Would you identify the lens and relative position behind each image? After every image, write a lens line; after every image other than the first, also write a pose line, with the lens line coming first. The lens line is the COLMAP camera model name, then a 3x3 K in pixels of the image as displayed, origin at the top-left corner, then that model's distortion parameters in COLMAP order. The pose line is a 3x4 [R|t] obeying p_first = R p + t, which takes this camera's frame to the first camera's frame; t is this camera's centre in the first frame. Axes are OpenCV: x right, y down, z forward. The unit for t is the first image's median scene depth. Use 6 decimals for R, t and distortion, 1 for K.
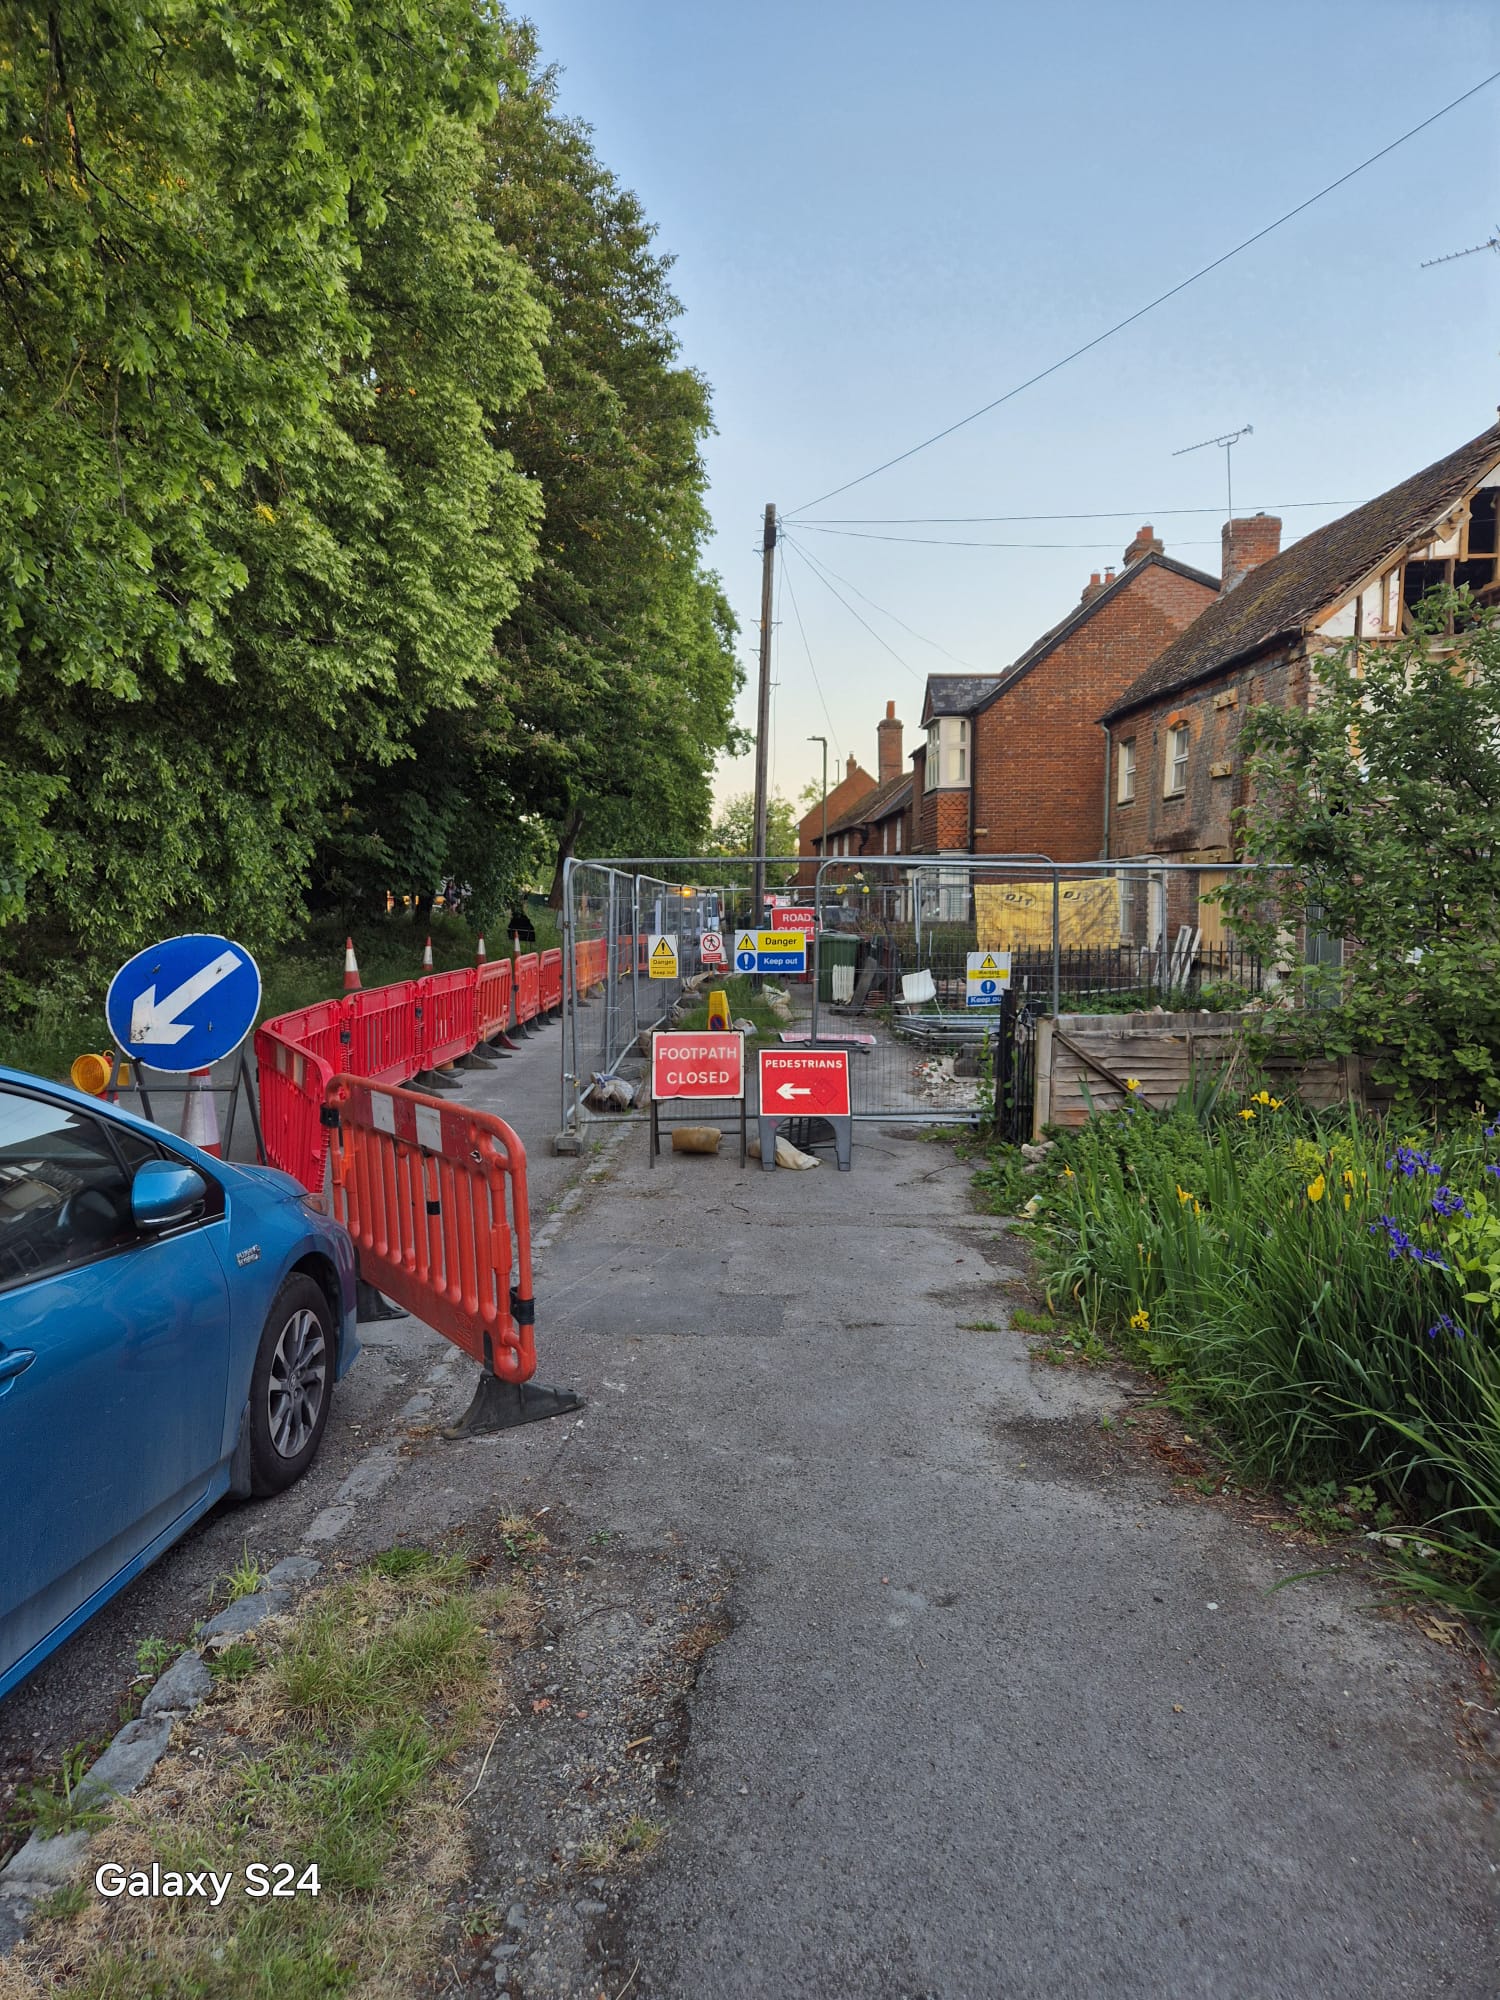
lens RADIAL K [[1319.3, 0, 721.4], [0, 1319.3, 992.1], [0, 0, 1]] dist [0.042018, -0.006538]
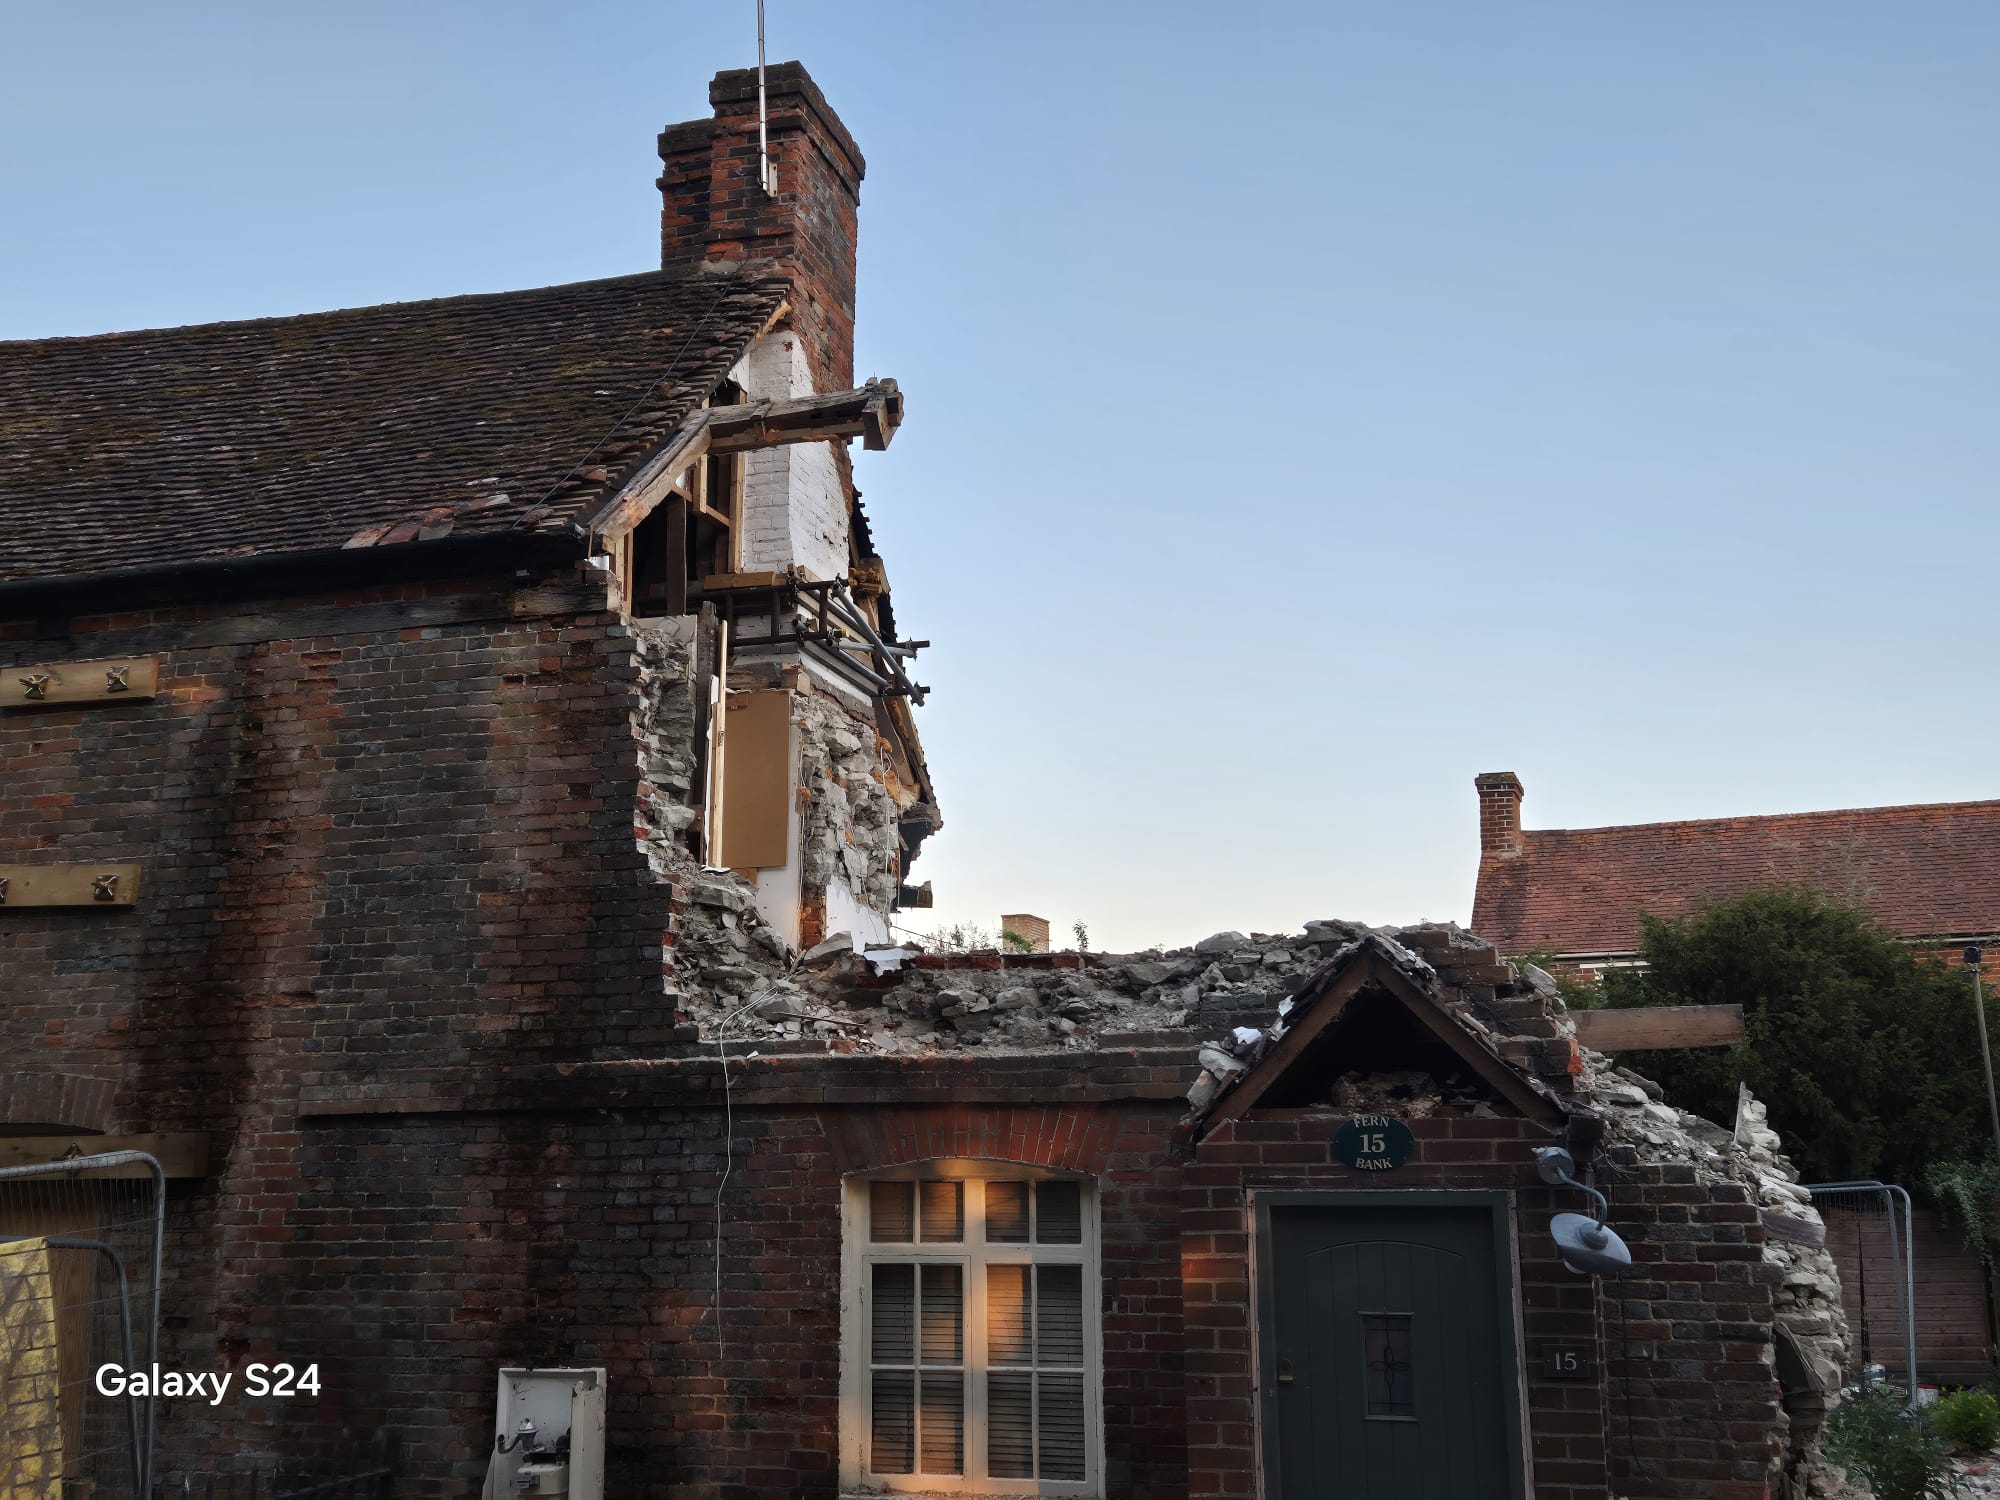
lens RADIAL K [[2044.9, 0, 1000.0], [0, 2044.9, 764.7], [0, 0, 1]] dist [0.090003, -0.096886]
pose [[0.260282, 0.202975, 0.943957, -0.049245], [0.073050, 0.970712, -0.228870, -0.064470], [-0.962765, 0.128527, 0.237832, 0.660559]]
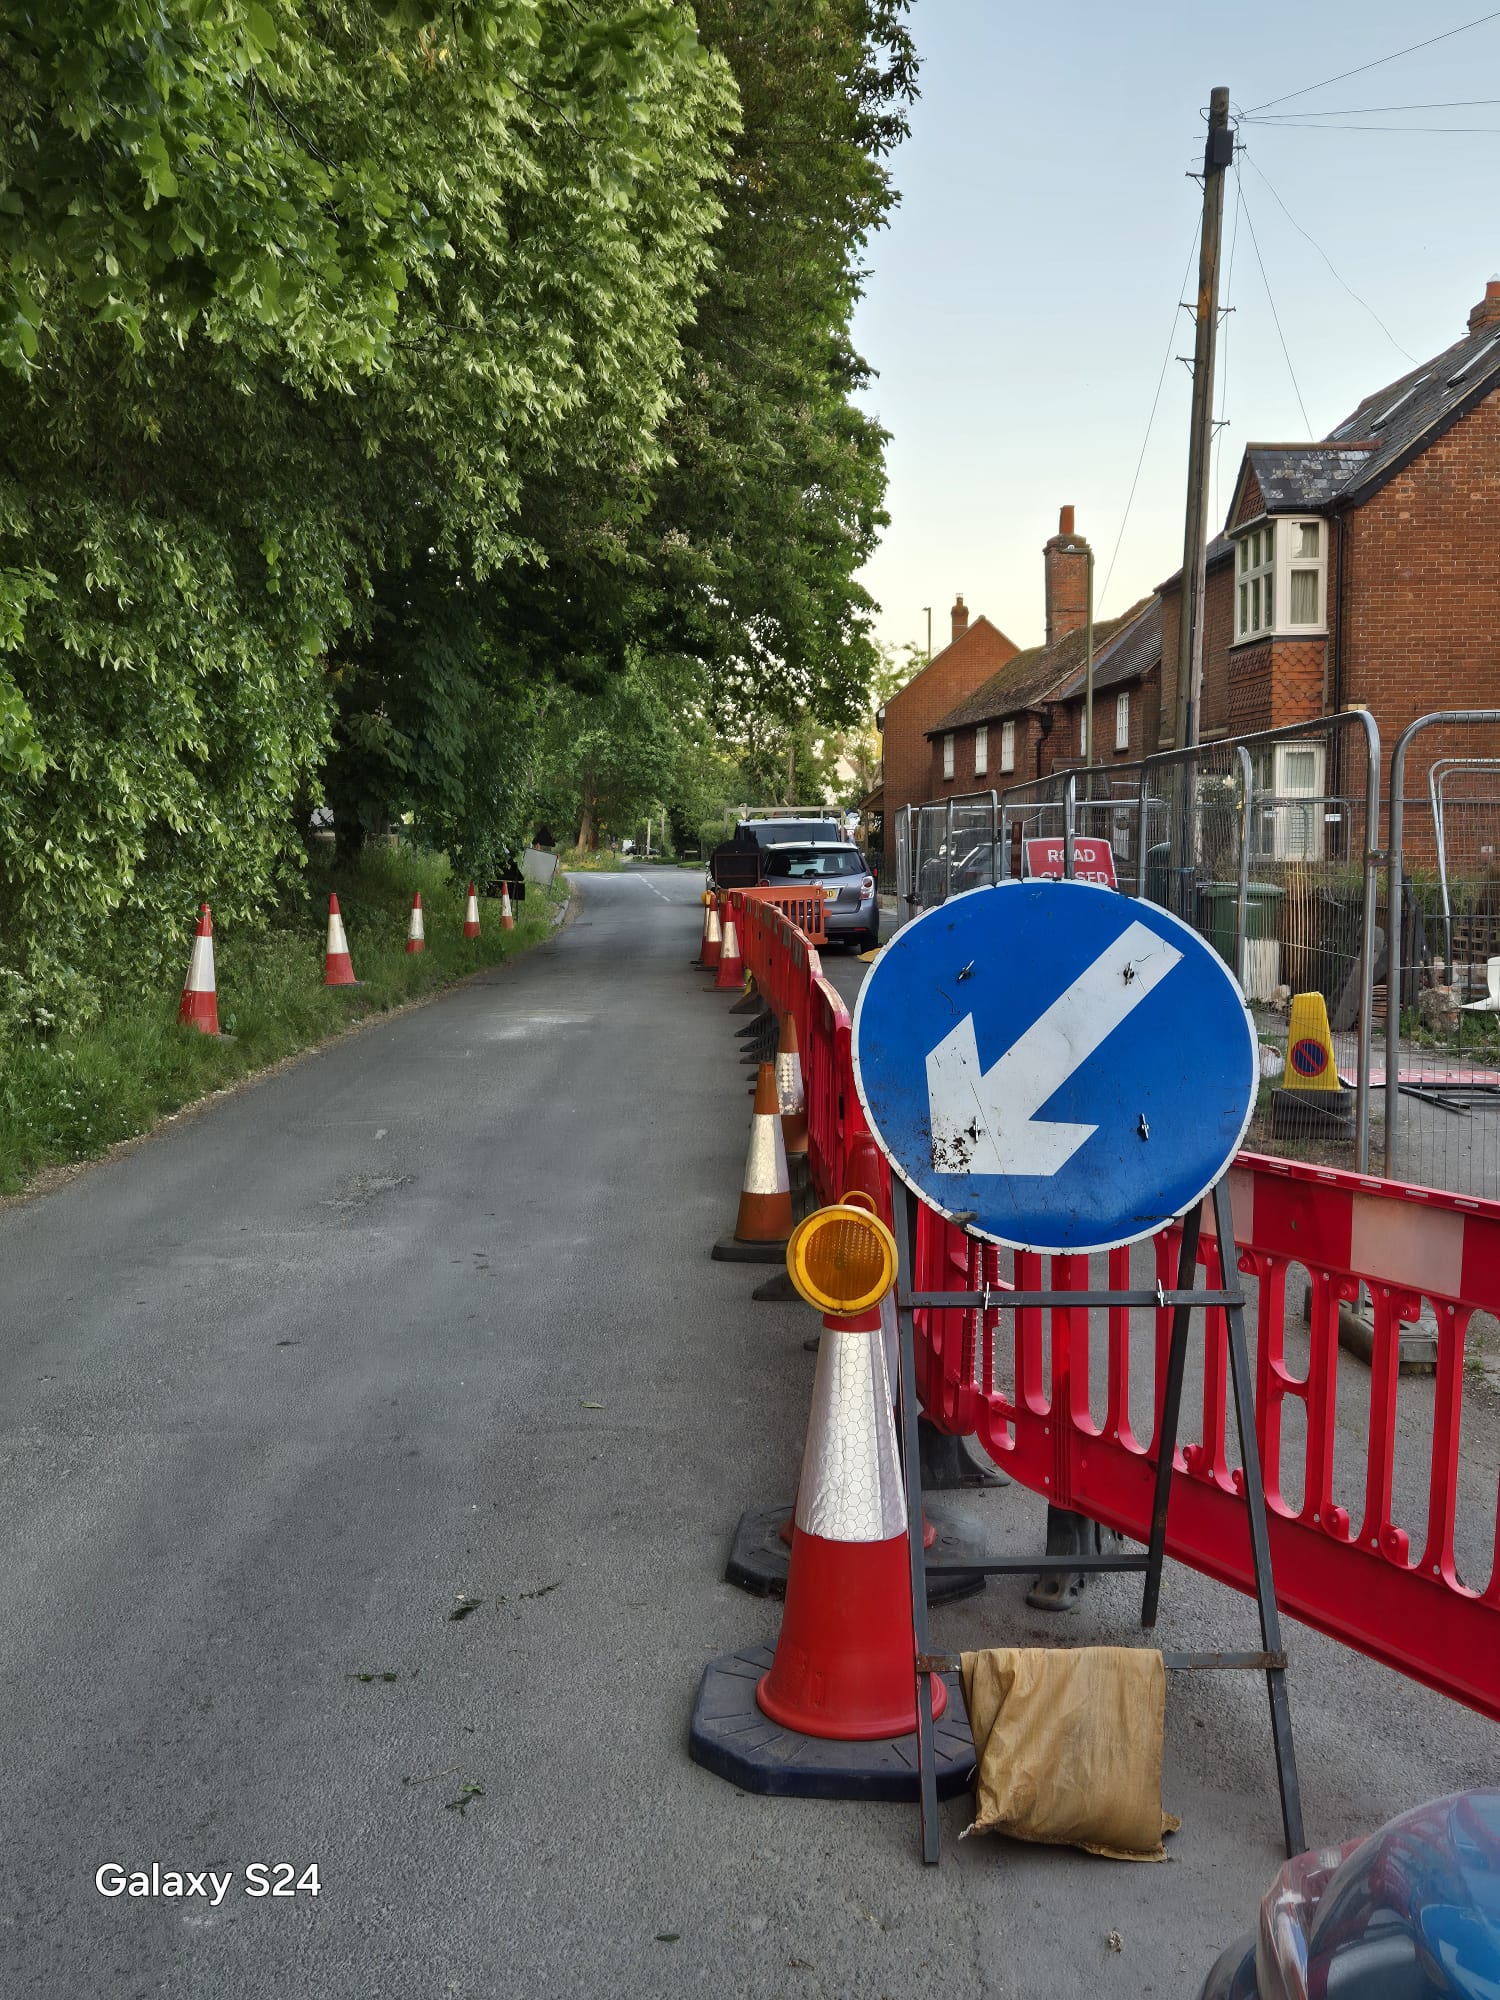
lens RADIAL K [[2050.1, 0, 741.2], [0, 2050.1, 958.5], [0, 0, 1]] dist [0.068796, -0.029224]
pose [[0.999093, -0.006248, 0.042124, -0.167632], [0.006630, 0.999938, -0.008943, -0.005460], [-0.042066, 0.009214, 0.999072, 0.135928]]
